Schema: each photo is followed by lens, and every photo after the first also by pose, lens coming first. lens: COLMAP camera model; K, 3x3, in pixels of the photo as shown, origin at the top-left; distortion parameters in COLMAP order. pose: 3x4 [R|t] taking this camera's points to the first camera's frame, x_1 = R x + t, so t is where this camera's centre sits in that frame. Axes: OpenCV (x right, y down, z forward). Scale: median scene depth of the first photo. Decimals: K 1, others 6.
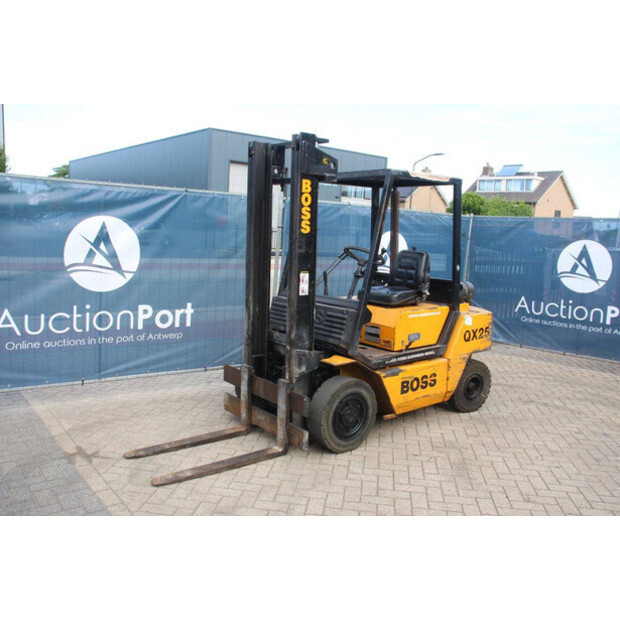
lens RADIAL K [[562.5, 0, 310.0], [0, 562.5, 310.0], [0, 0, 1]] dist [-0.131359, 0.107078]
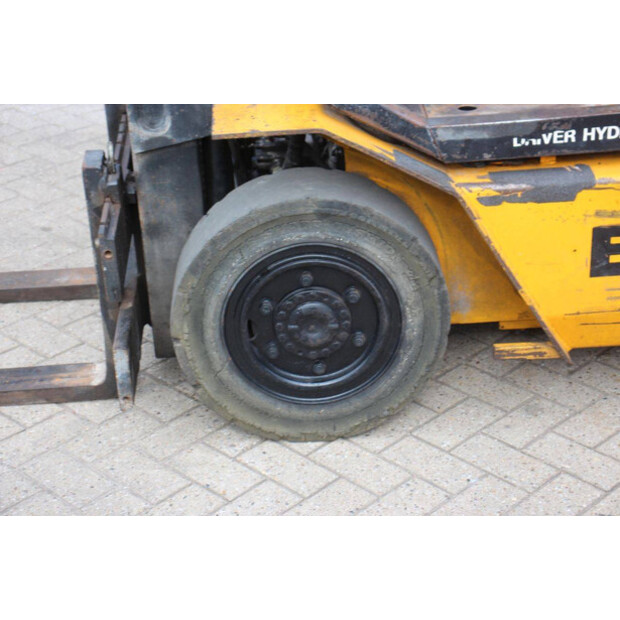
lens RADIAL K [[1356.0, 0, 310.0], [0, 1356.0, 310.0], [0, 0, 1]] dist [0.317589, 0.412187]
pose [[0.803131, 0.221458, -0.553116, 0.399955], [-0.023044, 0.939206, 0.342581, -0.040012], [0.595357, -0.262391, 0.759408, 0.457902]]
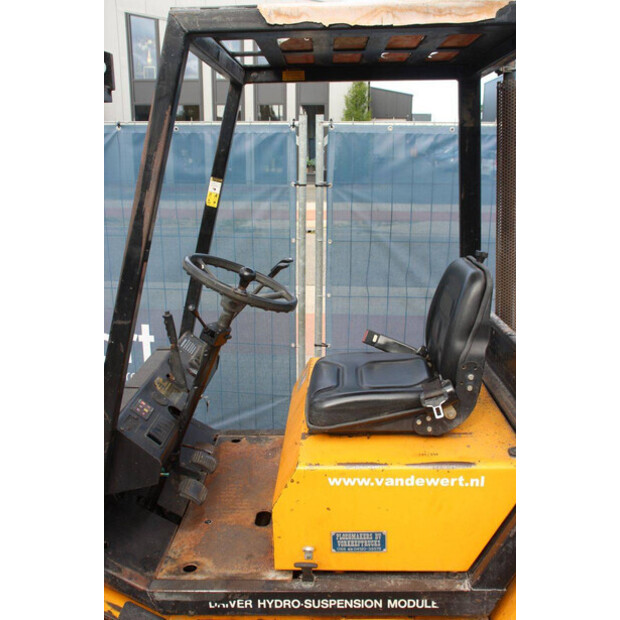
lens RADIAL K [[632.4, 0, 310.0], [0, 632.4, 310.0], [0, 0, 1]] dist [-0.007736, -0.000203]
pose [[0.748519, 0.113167, -0.653385, 0.401504], [-0.055777, 0.992583, 0.108019, -0.127024], [0.660763, -0.044410, 0.749280, 0.736416]]
